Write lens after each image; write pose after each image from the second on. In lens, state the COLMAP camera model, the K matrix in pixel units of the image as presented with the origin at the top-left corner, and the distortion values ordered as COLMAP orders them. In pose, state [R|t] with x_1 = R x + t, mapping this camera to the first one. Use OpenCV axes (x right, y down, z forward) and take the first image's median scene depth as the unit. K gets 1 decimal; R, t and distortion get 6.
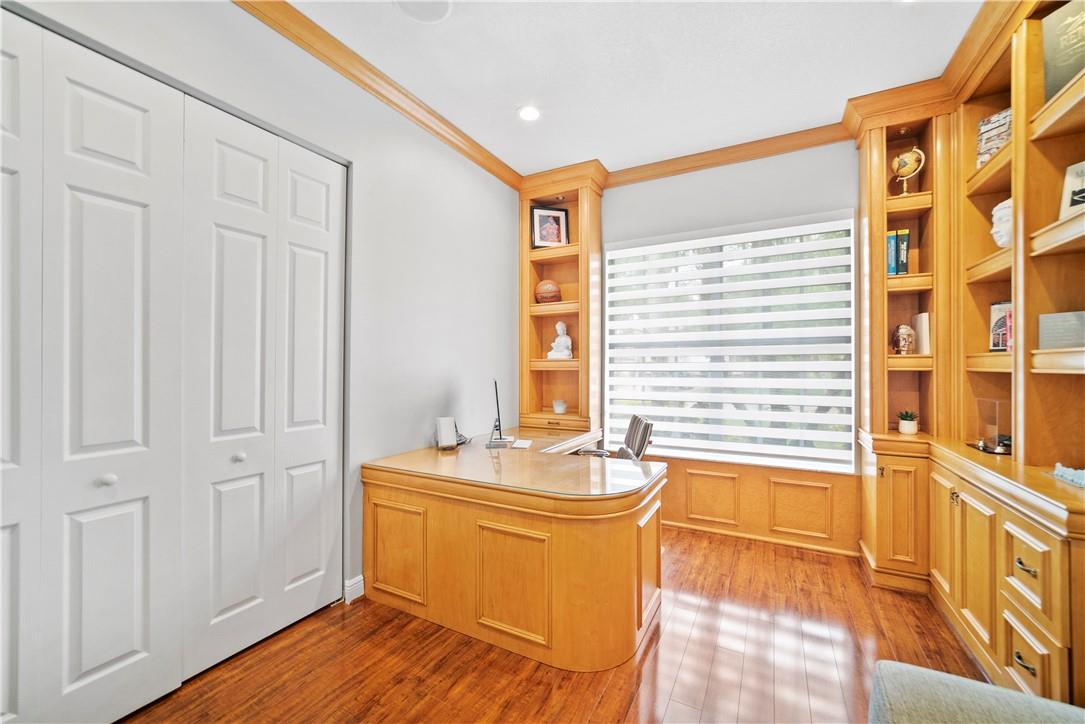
lens RADIAL K [[428.9, 0, 534.7], [0, 428.9, 364.2], [0, 0, 1]] dist [-0.024244, 0.006930]
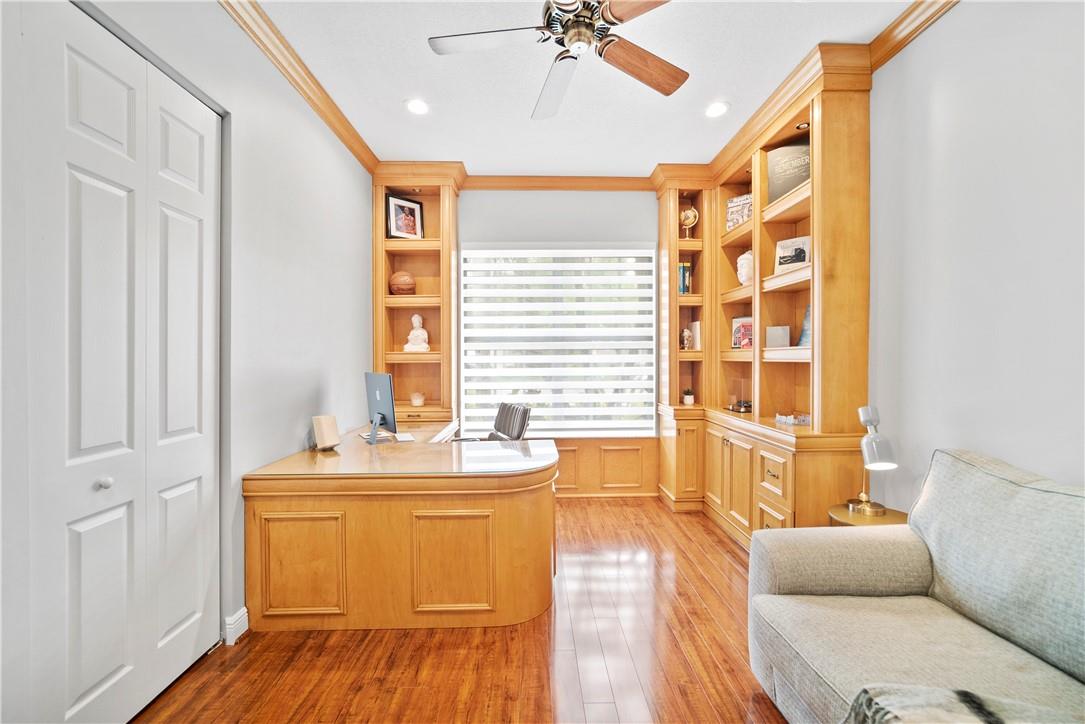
lens RADIAL K [[428.9, 0, 545.0], [0, 428.9, 362.4], [0, 0, 1]] dist [-0.024244, 0.006930]
pose [[0.863789, -0.008466, 0.503783, -0.313260], [0.001860, 0.999906, 0.013614, -0.001174], [-0.503851, -0.010823, 0.863723, -0.021423]]
